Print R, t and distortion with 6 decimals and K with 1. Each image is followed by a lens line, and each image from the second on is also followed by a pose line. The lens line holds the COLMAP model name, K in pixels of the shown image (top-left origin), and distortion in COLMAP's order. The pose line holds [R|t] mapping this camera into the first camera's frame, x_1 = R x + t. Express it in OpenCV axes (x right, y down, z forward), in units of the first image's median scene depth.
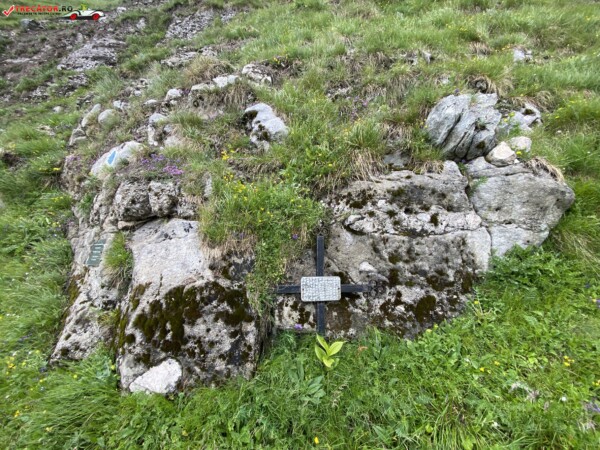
lens RADIAL K [[240.4, 0, 285.7], [0, 240.4, 231.1], [0, 0, 1]] dist [0.018108, -0.018537]
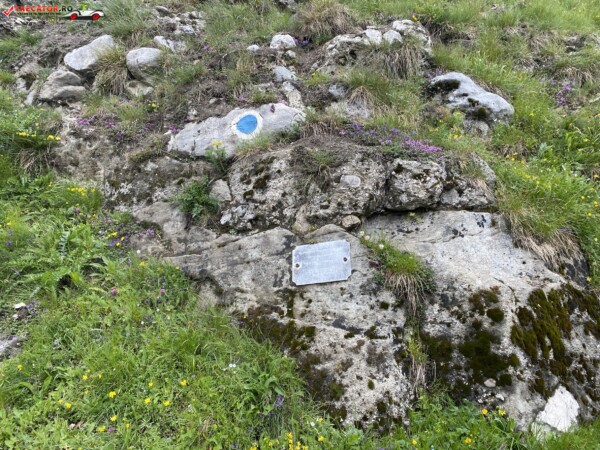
lens RADIAL K [[452.8, 0, 297.8], [0, 452.8, 223.8], [0, 0, 1]] dist [0.047936, -0.046069]
pose [[0.952578, 0.021800, 0.303514, -1.394887], [0.033723, 0.983723, -0.176497, 0.224924], [-0.302421, 0.178363, 0.936338, -0.112877]]
